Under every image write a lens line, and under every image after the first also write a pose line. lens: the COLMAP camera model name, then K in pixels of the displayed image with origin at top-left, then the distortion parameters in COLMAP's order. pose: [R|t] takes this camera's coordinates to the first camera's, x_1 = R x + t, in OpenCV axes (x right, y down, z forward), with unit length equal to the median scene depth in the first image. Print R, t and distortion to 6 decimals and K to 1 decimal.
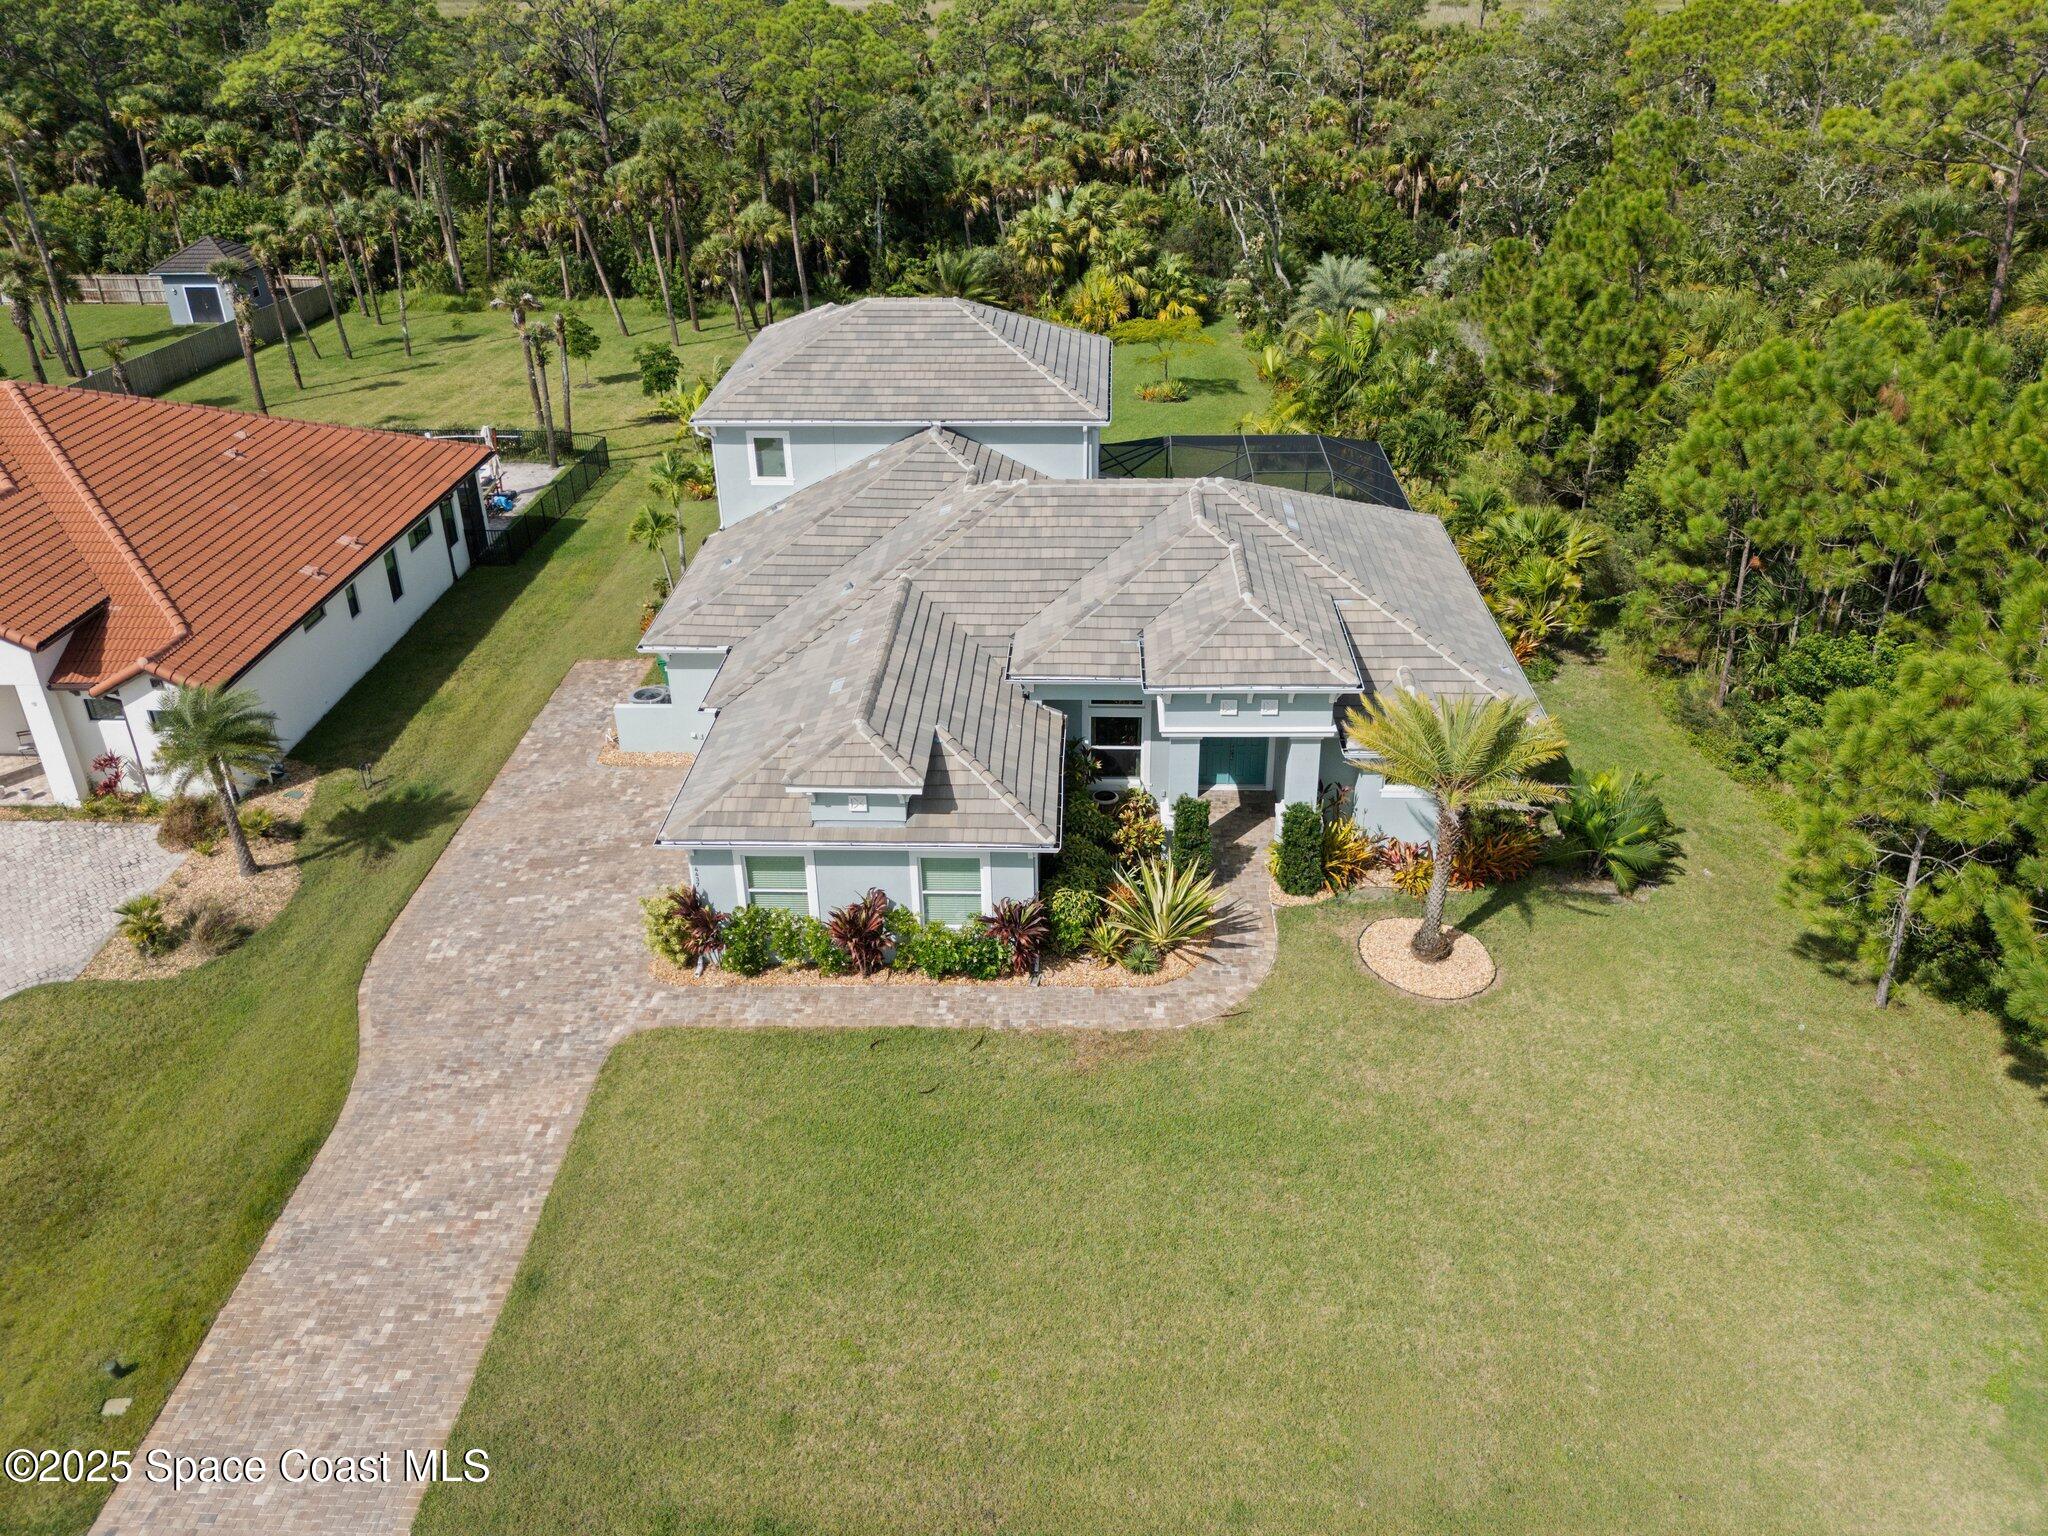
lens RADIAL K [[1625.4, 0, 1014.9], [0, 1625.4, 726.5], [0, 0, 1]] dist [0.082766, -0.087669]
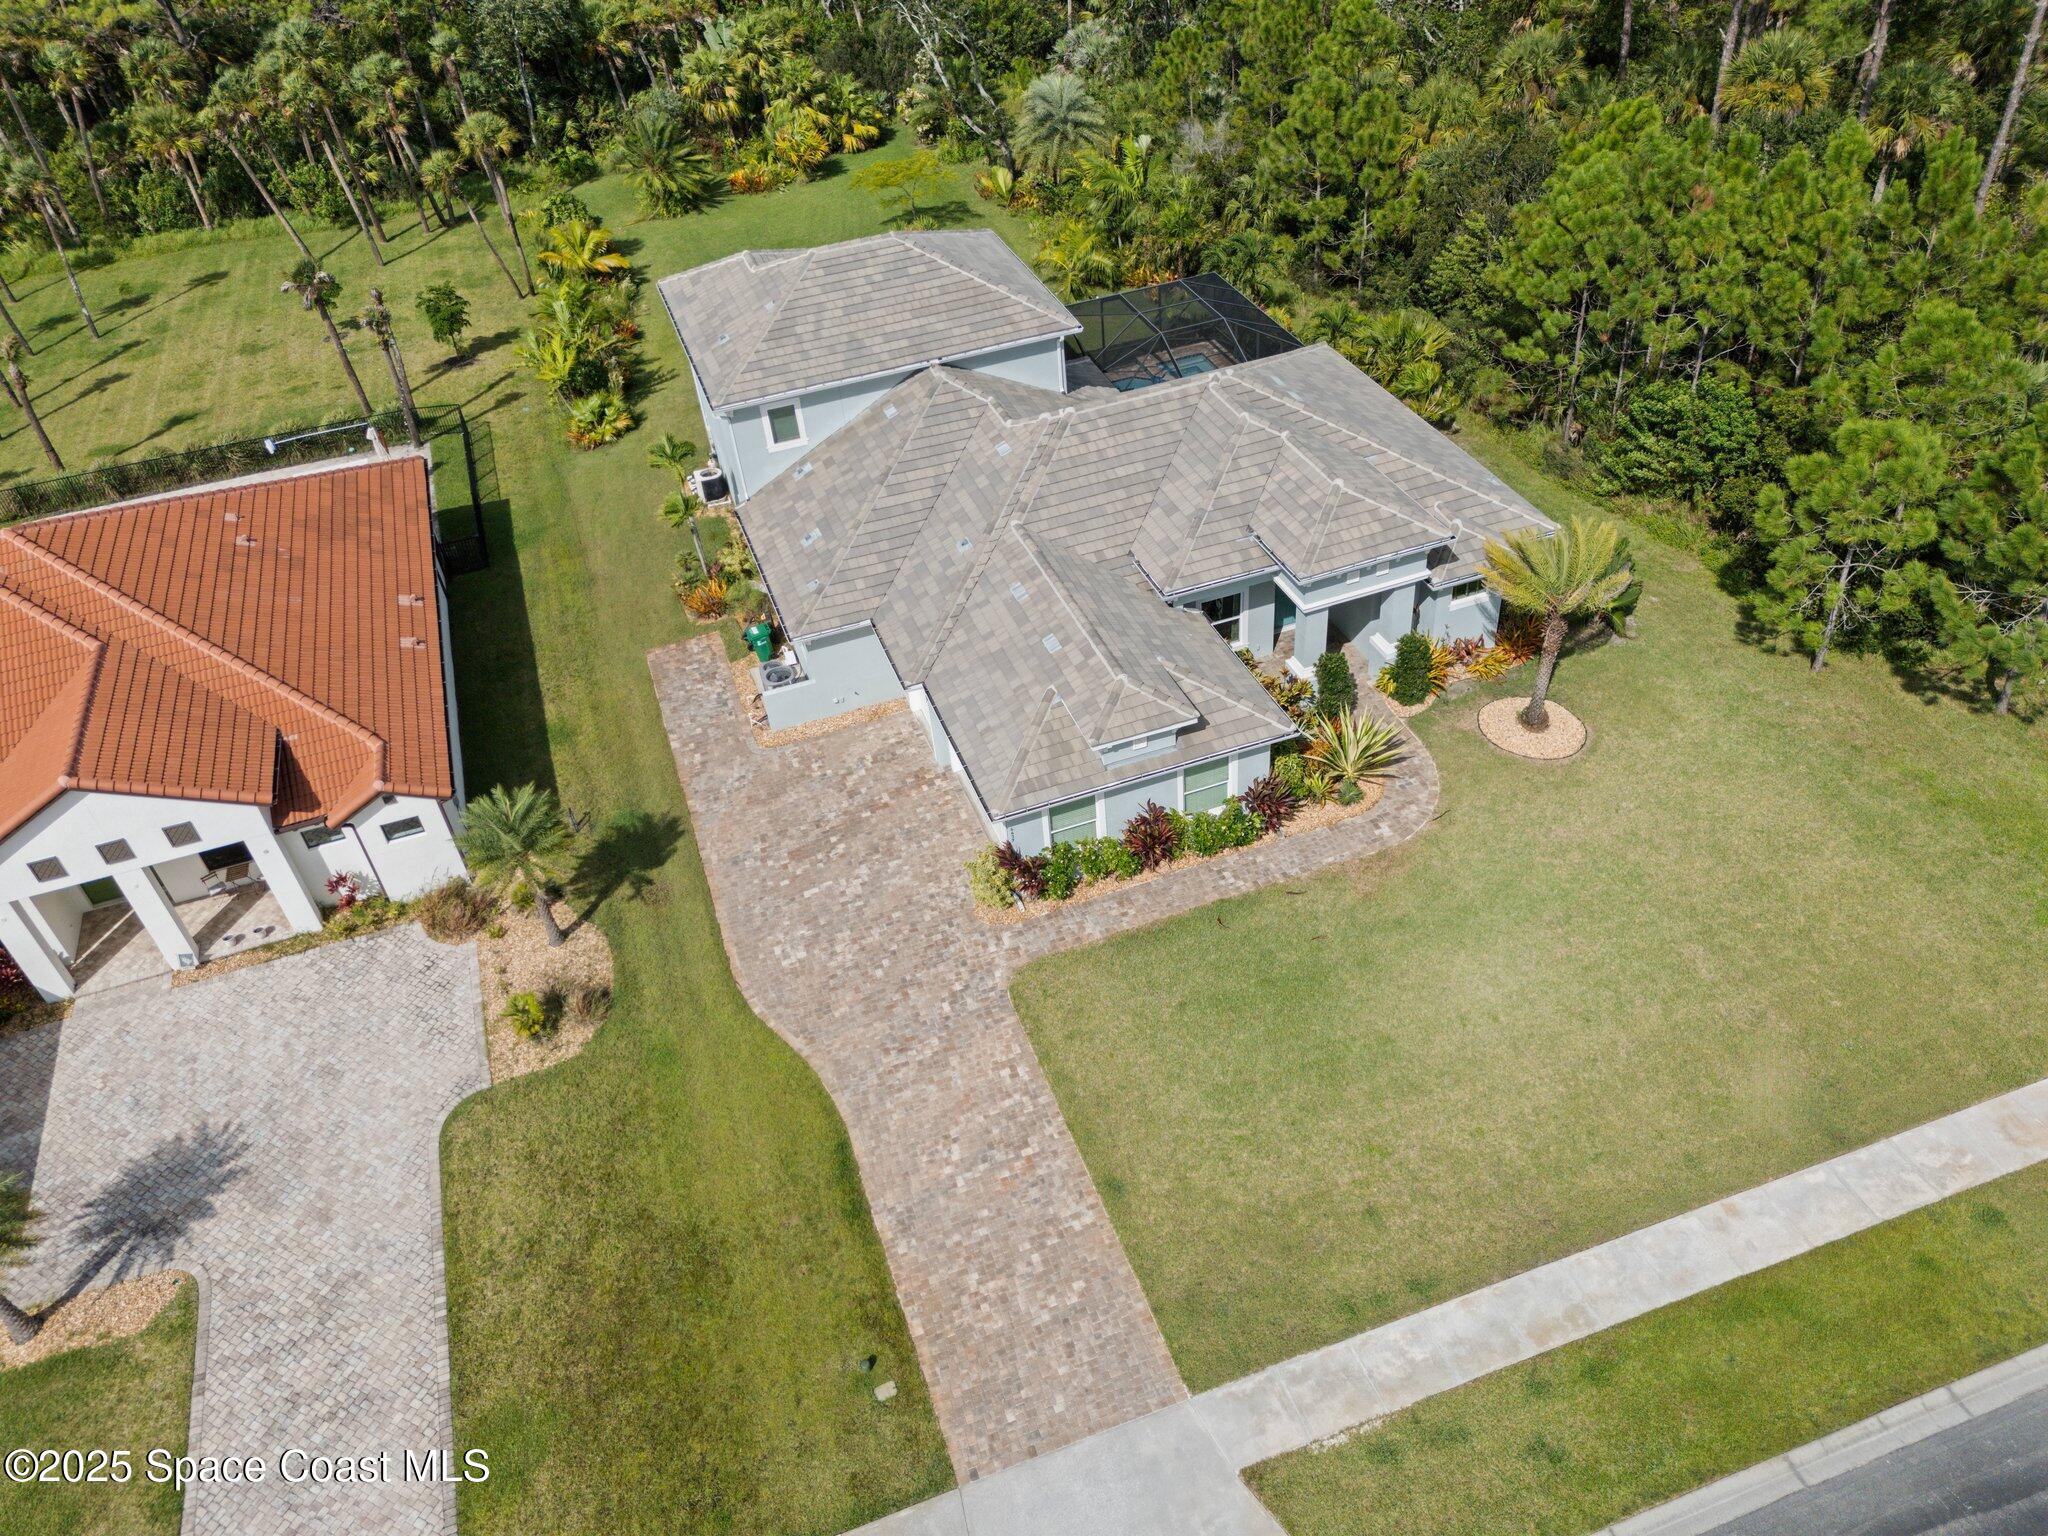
lens RADIAL K [[1520.7, 0, 1024.0], [0, 1520.7, 768.0], [0, 0, 1]] dist [0.084573, -0.076497]
pose [[0.925748, -0.282659, 0.251185, -0.422932], [0.226359, 0.946338, 0.230664, -0.194888], [-0.302905, -0.156679, 0.940053, -0.034572]]
